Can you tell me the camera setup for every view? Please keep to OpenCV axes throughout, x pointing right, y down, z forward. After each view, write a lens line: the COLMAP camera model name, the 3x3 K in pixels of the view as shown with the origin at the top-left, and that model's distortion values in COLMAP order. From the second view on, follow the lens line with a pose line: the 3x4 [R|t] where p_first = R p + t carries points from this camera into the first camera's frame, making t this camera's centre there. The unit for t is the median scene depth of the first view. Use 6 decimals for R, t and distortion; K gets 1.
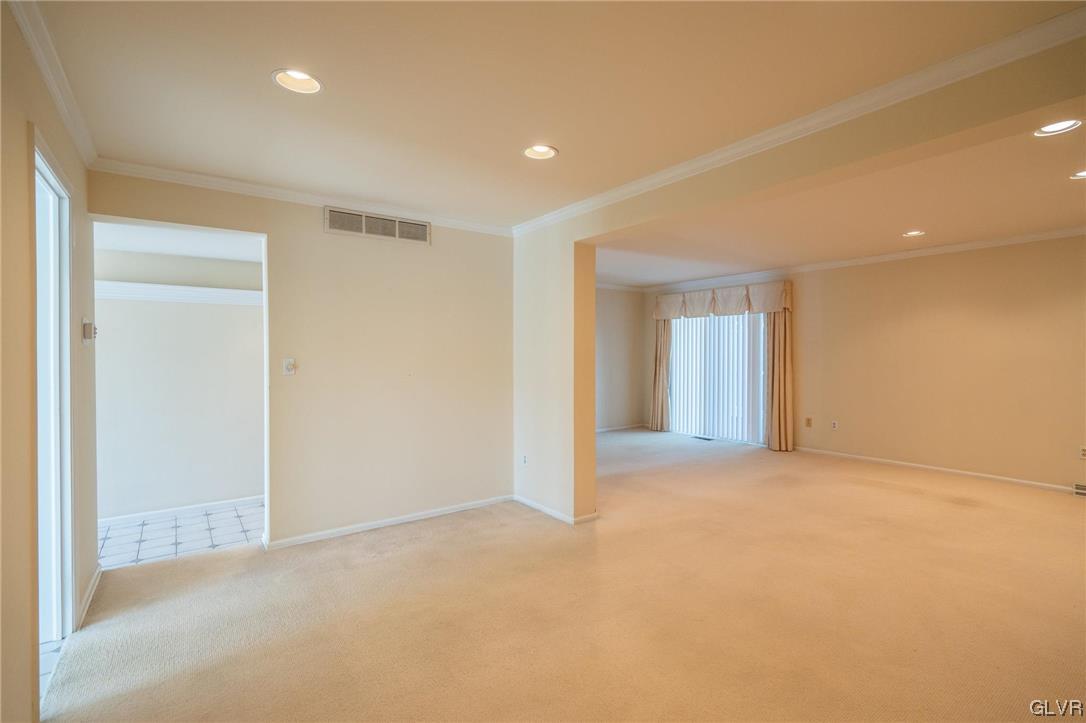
lens RADIAL K [[490.1, 0, 544.1], [0, 490.1, 360.1], [0, 0, 1]] dist [-0.005737, 0.002197]
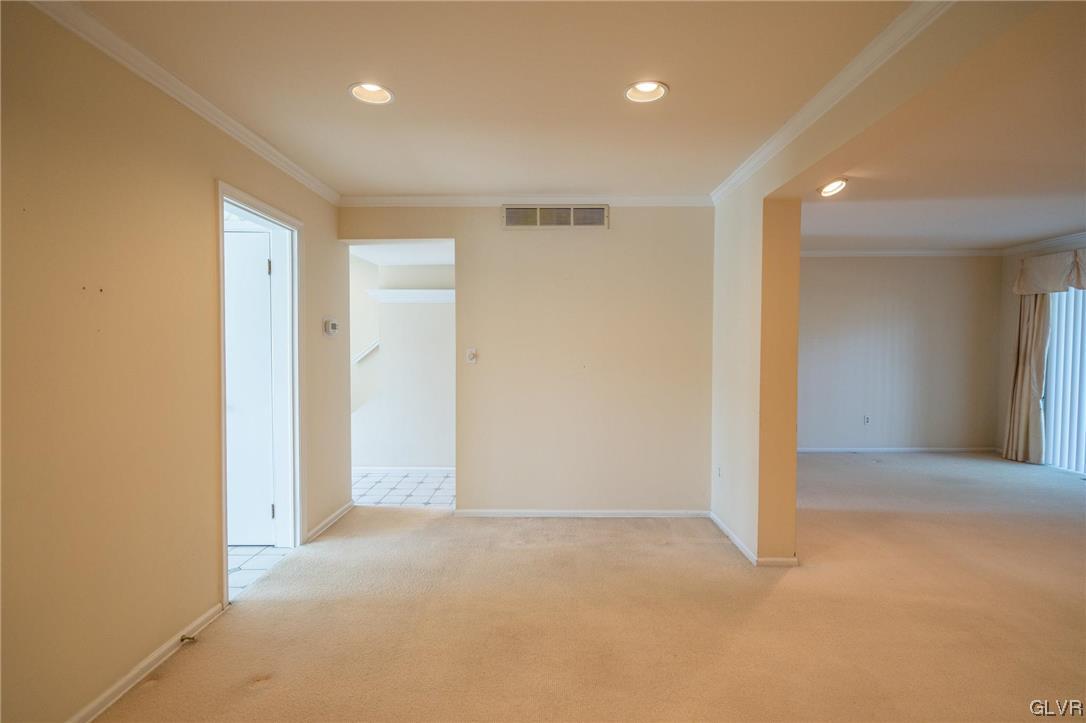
lens RADIAL K [[490.1, 0, 543.9], [0, 490.1, 362.6], [0, 0, 1]] dist [-0.005737, 0.002197]
pose [[0.804289, 0.023634, -0.593769, 0.242403], [-0.010280, 0.999613, 0.025864, -0.002270], [0.594150, -0.014698, 0.804220, 0.181038]]
